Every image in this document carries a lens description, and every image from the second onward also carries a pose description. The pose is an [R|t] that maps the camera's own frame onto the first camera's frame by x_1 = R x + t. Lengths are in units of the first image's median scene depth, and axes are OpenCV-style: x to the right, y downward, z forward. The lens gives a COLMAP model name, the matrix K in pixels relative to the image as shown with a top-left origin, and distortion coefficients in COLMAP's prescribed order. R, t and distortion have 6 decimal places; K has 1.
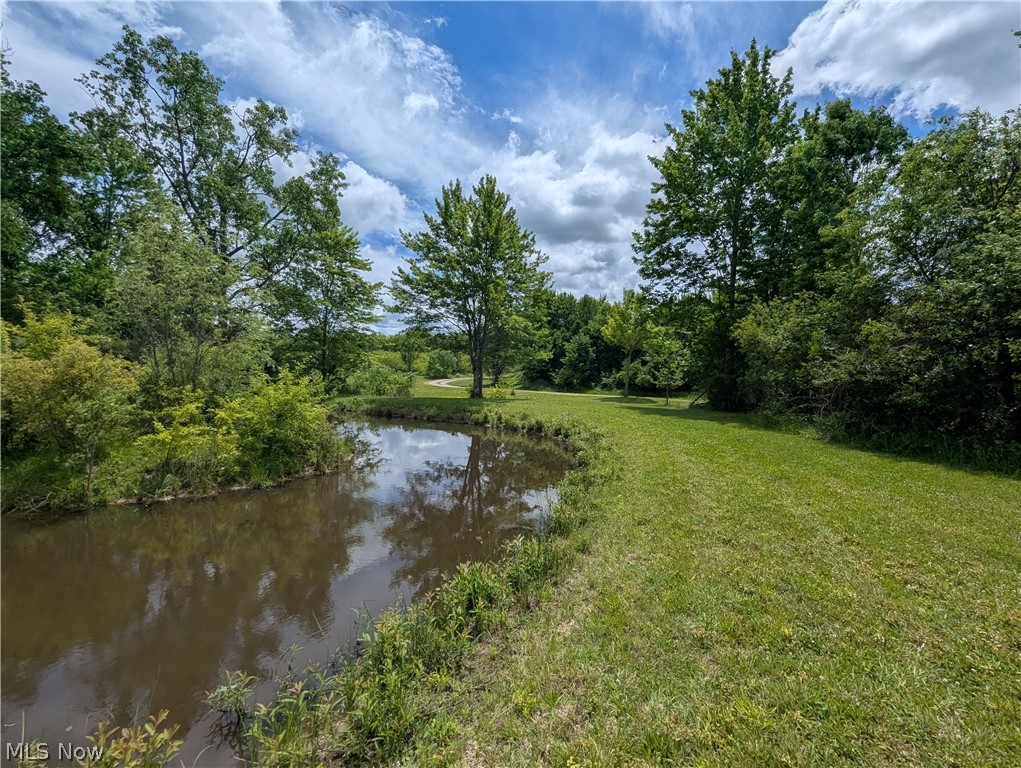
lens RADIAL K [[425.1, 0, 516.0], [0, 425.1, 389.9], [0, 0, 1]] dist [-0.000289, 0.000038]
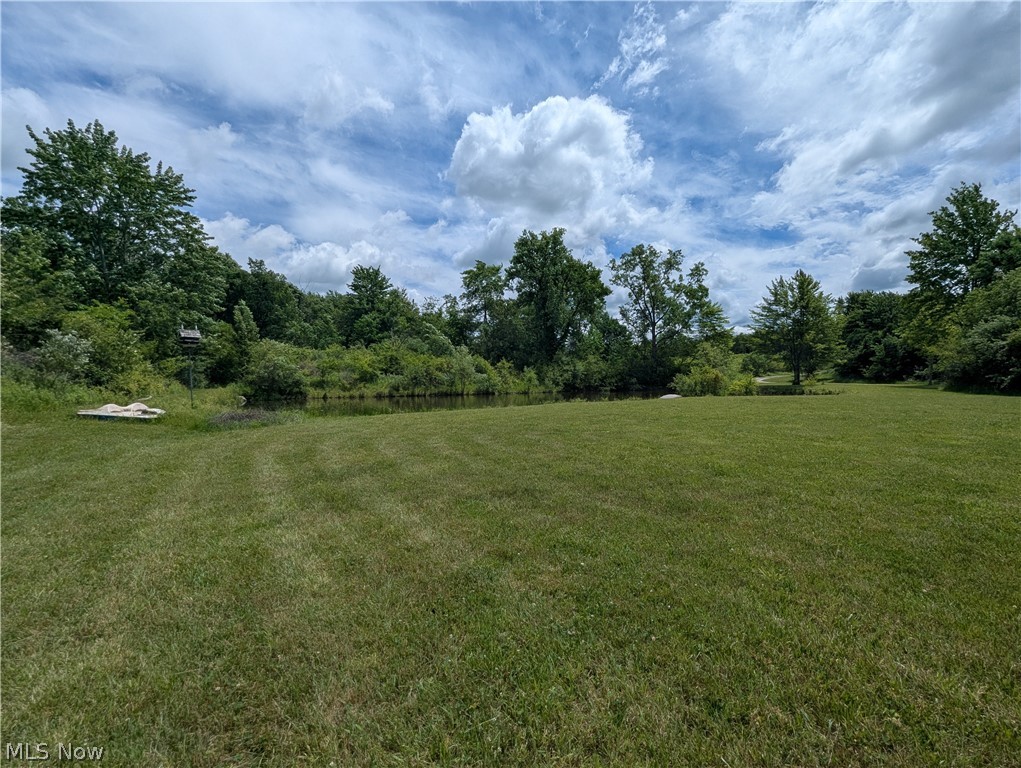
lens RADIAL K [[425.1, 0, 516.0], [0, 425.1, 389.9], [0, 0, 1]] dist [-0.000289, 0.000038]
pose [[0.793850, -0.025590, -0.607575, 0.034169], [0.021678, 0.999670, -0.013781, 0.018794], [0.607727, -0.002231, 0.794143, -0.660519]]
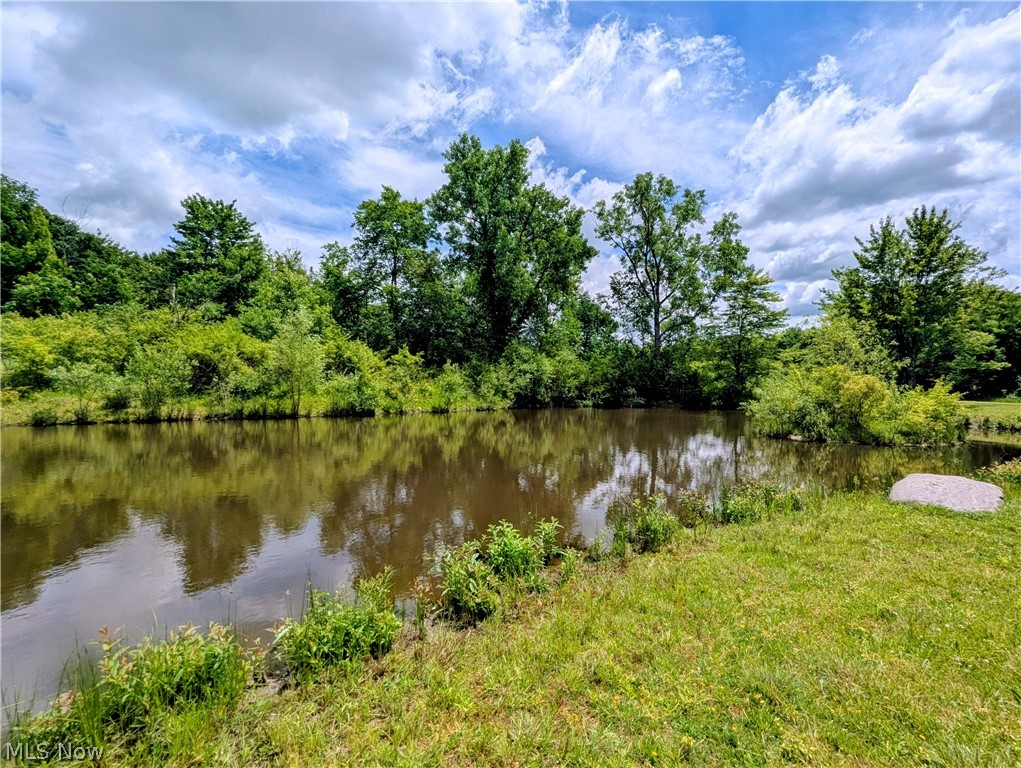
lens RADIAL K [[428.5, 0, 517.0], [0, 428.5, 408.1], [0, 0, 1]] dist [-0.000223, 0.000148]
pose [[0.839965, 0.006208, -0.542605, -0.177065], [0.005434, 0.999788, 0.019851, -0.000725], [0.542613, -0.019623, 0.839754, -0.270343]]
